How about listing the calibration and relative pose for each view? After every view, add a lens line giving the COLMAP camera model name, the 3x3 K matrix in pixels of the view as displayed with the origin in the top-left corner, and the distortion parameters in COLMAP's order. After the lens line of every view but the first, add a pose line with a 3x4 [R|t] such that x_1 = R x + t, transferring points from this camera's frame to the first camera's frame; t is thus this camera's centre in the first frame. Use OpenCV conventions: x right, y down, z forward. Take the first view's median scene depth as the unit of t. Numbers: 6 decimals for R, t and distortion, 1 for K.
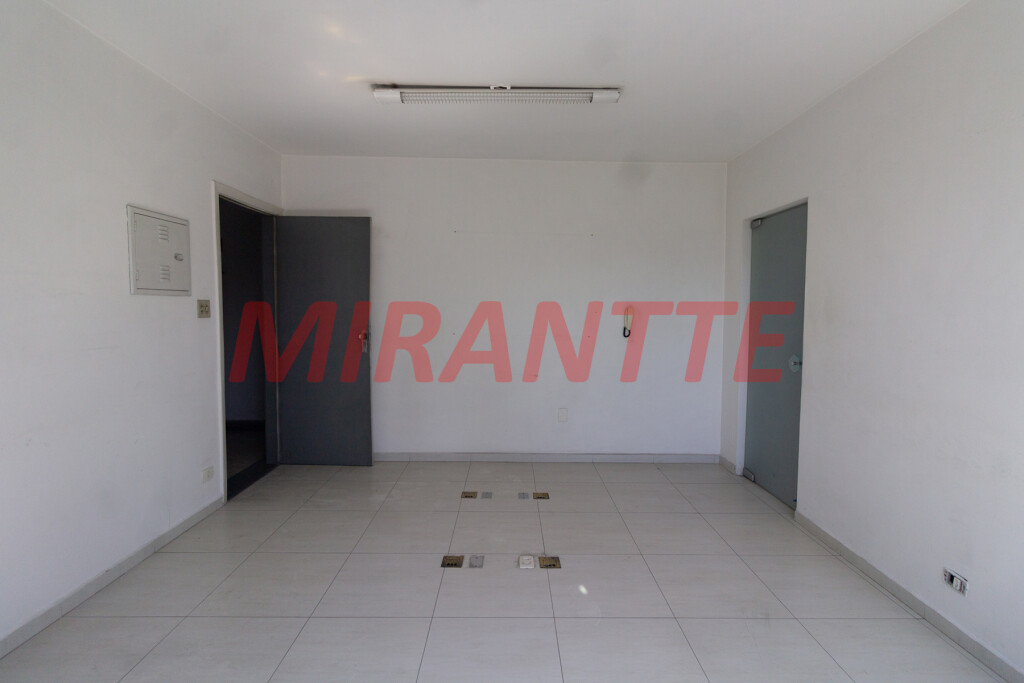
lens RADIAL K [[473.4, 0, 514.8], [0, 473.4, 333.5], [0, 0, 1]] dist [-0.000259, 0.001645]
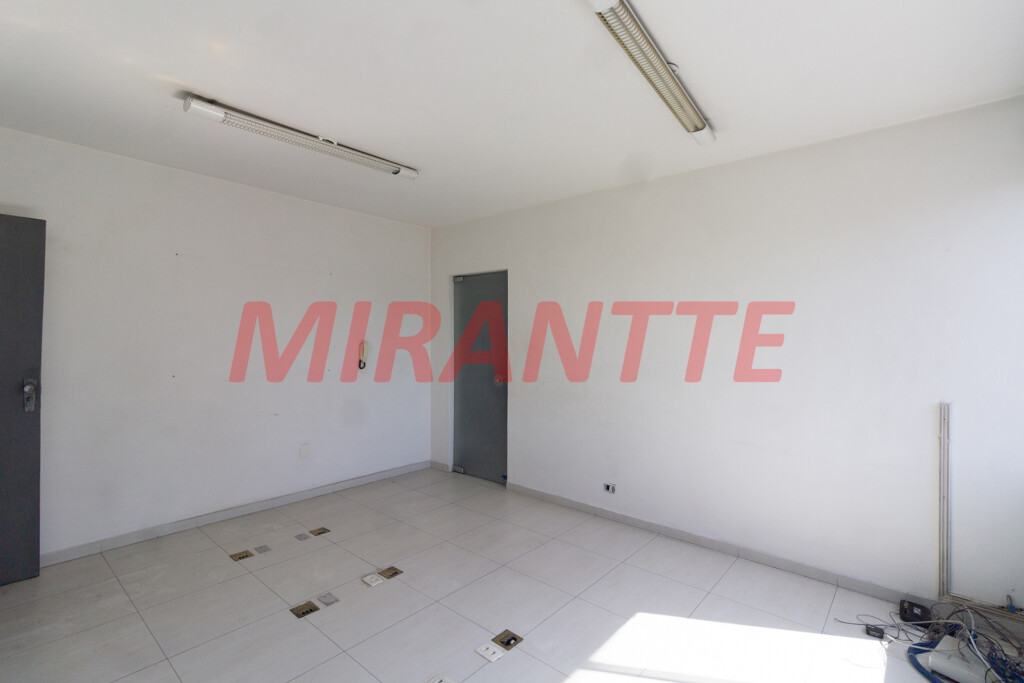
lens RADIAL K [[473.4, 0, 514.8], [0, 473.4, 333.5], [0, 0, 1]] dist [-0.000259, 0.001645]
pose [[0.658199, 0.002121, 0.752841, -0.419870], [0.040529, 0.998446, -0.038248, -0.020922], [-0.751753, 0.055687, 0.657090, 0.004560]]
